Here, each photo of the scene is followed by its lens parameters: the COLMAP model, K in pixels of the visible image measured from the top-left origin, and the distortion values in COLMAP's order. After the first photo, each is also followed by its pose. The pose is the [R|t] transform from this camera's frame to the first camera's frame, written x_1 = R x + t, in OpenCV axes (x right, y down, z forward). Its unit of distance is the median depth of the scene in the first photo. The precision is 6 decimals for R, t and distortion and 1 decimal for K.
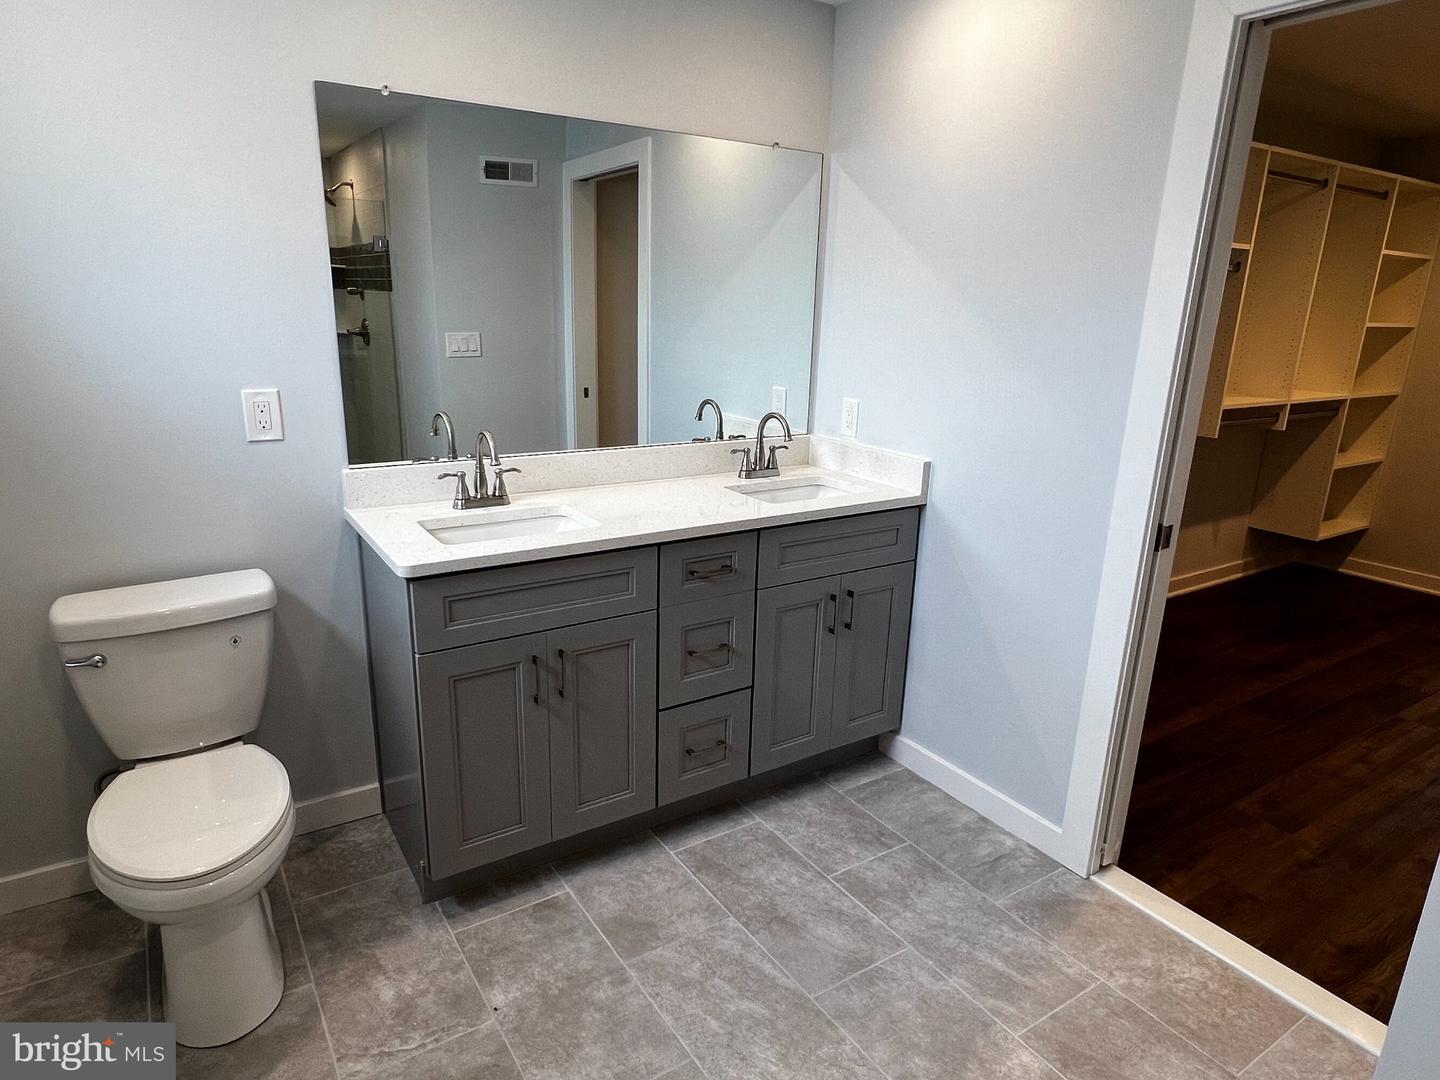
lens RADIAL K [[867.2, 0, 717.5], [0, 867.2, 544.3], [0, 0, 1]] dist [0.002950, -0.000397]
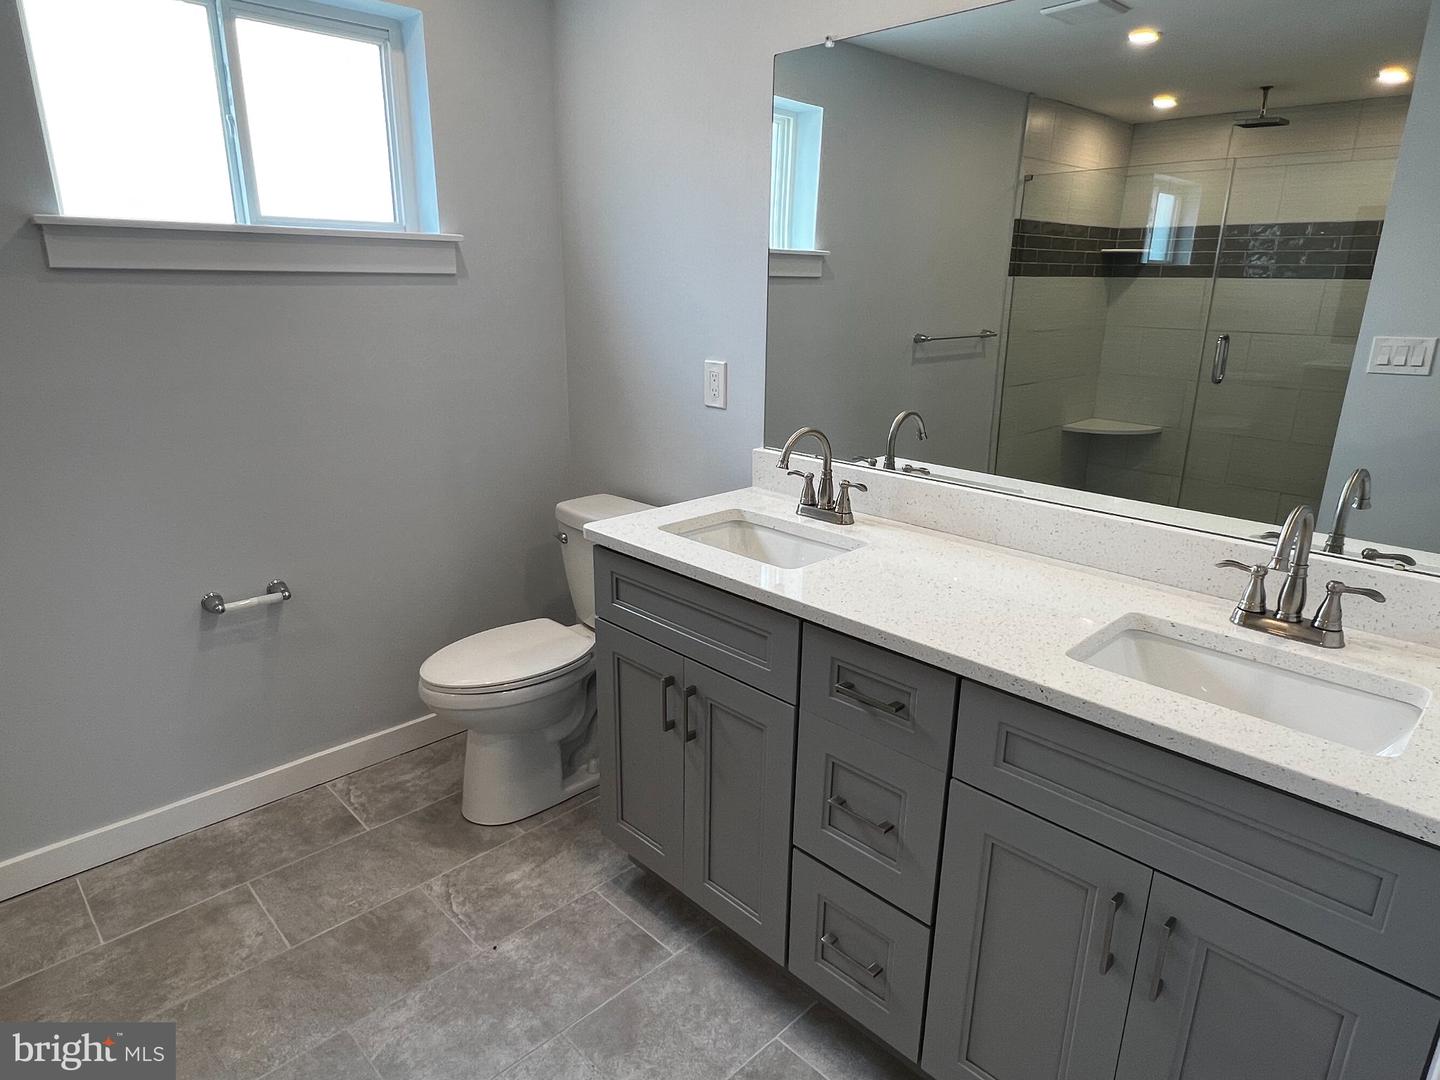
lens RADIAL K [[867.2, 0, 717.5], [0, 867.2, 544.3], [0, 0, 1]] dist [0.002950, -0.000397]
pose [[0.194460, 0.263963, -0.944727, 0.569105], [-0.271538, 0.939961, 0.206739, -0.184371], [0.942577, 0.216327, 0.254461, 0.758908]]
